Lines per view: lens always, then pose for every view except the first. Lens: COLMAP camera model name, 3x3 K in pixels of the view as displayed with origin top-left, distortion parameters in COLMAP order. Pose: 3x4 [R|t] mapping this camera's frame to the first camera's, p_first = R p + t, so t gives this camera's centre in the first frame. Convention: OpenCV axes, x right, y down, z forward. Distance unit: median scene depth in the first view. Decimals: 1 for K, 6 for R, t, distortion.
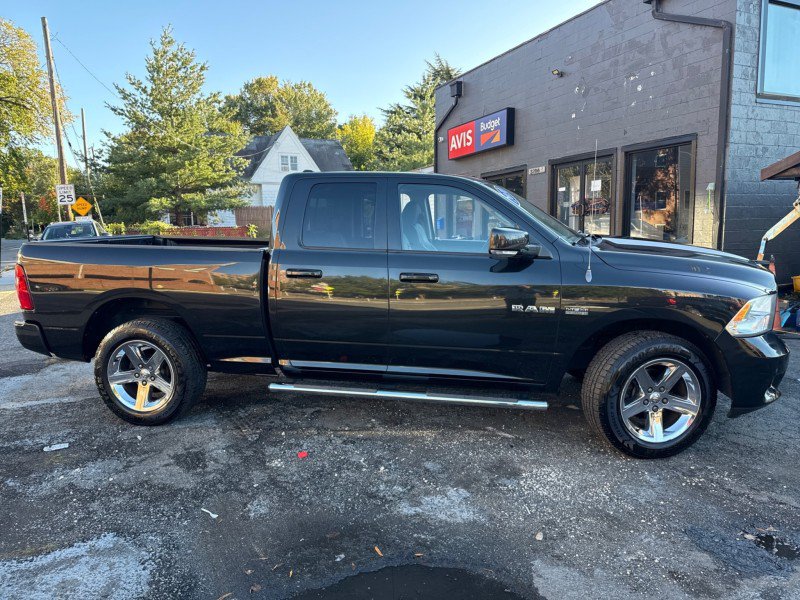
lens RADIAL K [[561.2, 0, 393.3], [0, 561.2, 295.3], [0, 0, 1]] dist [0.034556, -0.035523]
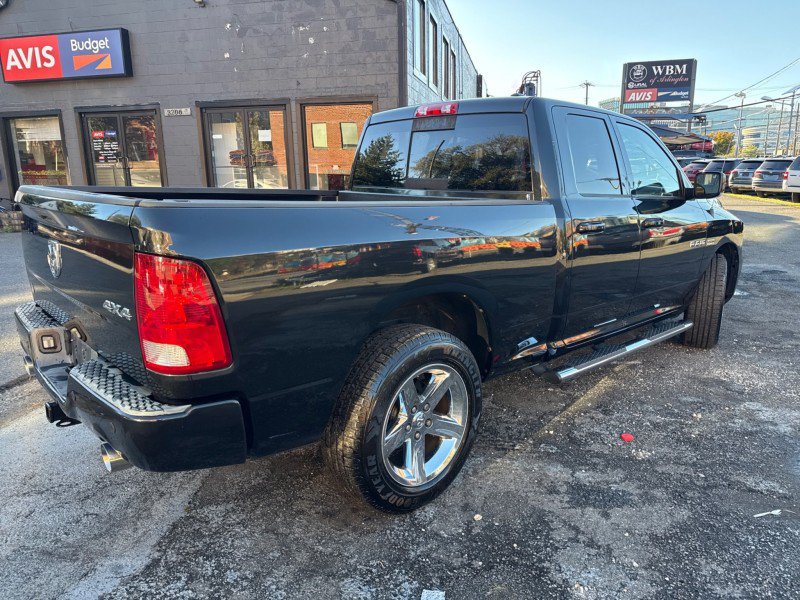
lens RADIAL K [[561.2, 0, 399.6], [0, 561.2, 297.7], [0, 0, 1]] dist [0.034556, -0.035523]
pose [[0.586780, -0.163958, 0.792973, -0.907377], [0.096073, 0.986466, 0.132874, -0.071801], [-0.804027, -0.001784, 0.594591, 0.671934]]
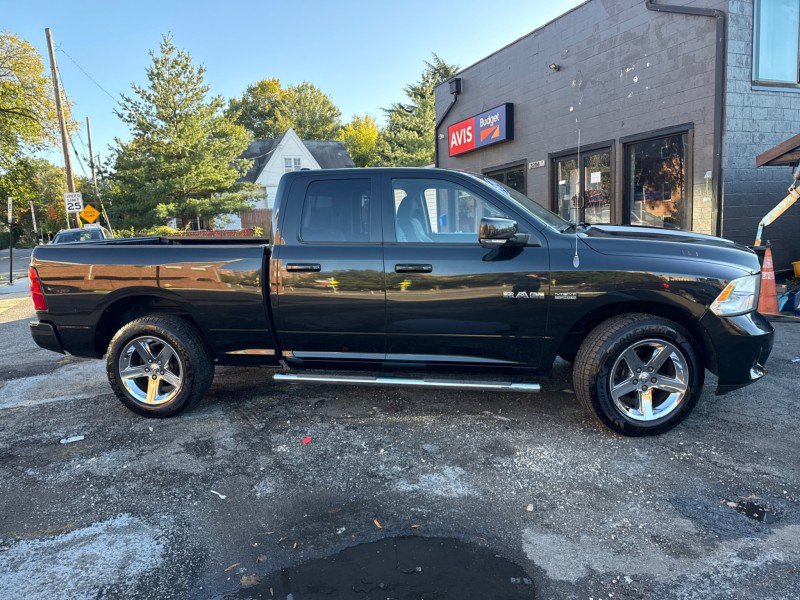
lens RADIAL K [[561.2, 0, 392.8], [0, 561.2, 295.5], [0, 0, 1]] dist [0.034556, -0.035523]
pose [[0.999547, -0.026428, -0.014407, 0.018443], [0.026448, 0.999649, 0.001191, 0.015046], [0.014370, -0.001572, 0.999896, -0.036545]]
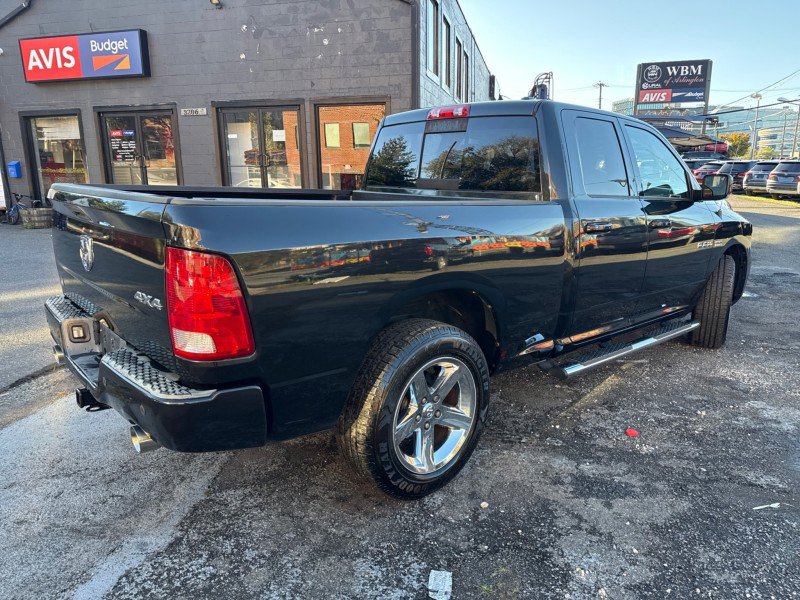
lens RADIAL K [[561.2, 0, 398.6], [0, 561.2, 297.1], [0, 0, 1]] dist [0.034556, -0.035523]
pose [[0.604229, -0.157468, 0.781096, -0.929732], [0.088544, 0.987476, 0.130580, -0.070922], [-0.791876, -0.009739, 0.610604, 0.657665]]
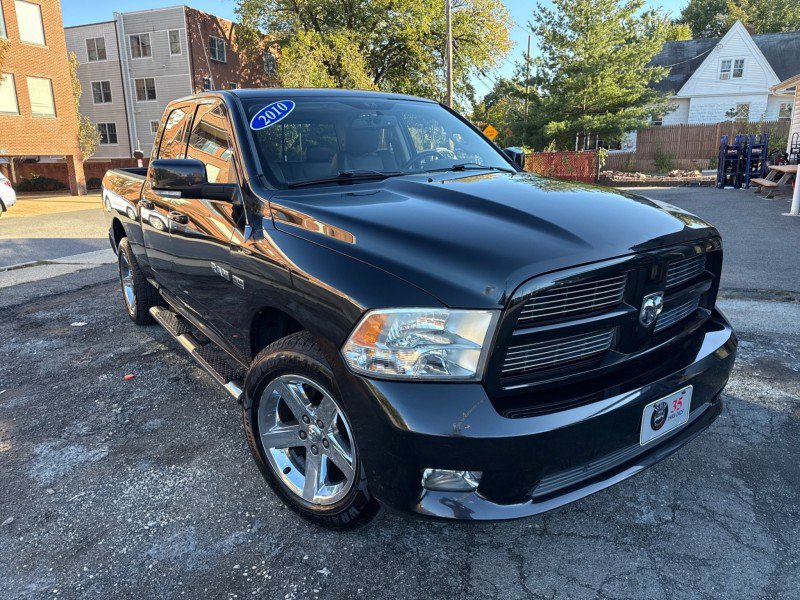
lens RADIAL K [[561.2, 0, 374.0], [0, 561.2, 299.5], [0, 0, 1]] dist [0.034556, -0.035523]
pose [[0.710137, 0.172093, -0.682707, 0.768835], [-0.077835, 0.982913, 0.166805, -0.065077], [0.699748, -0.065316, 0.711398, 0.508808]]
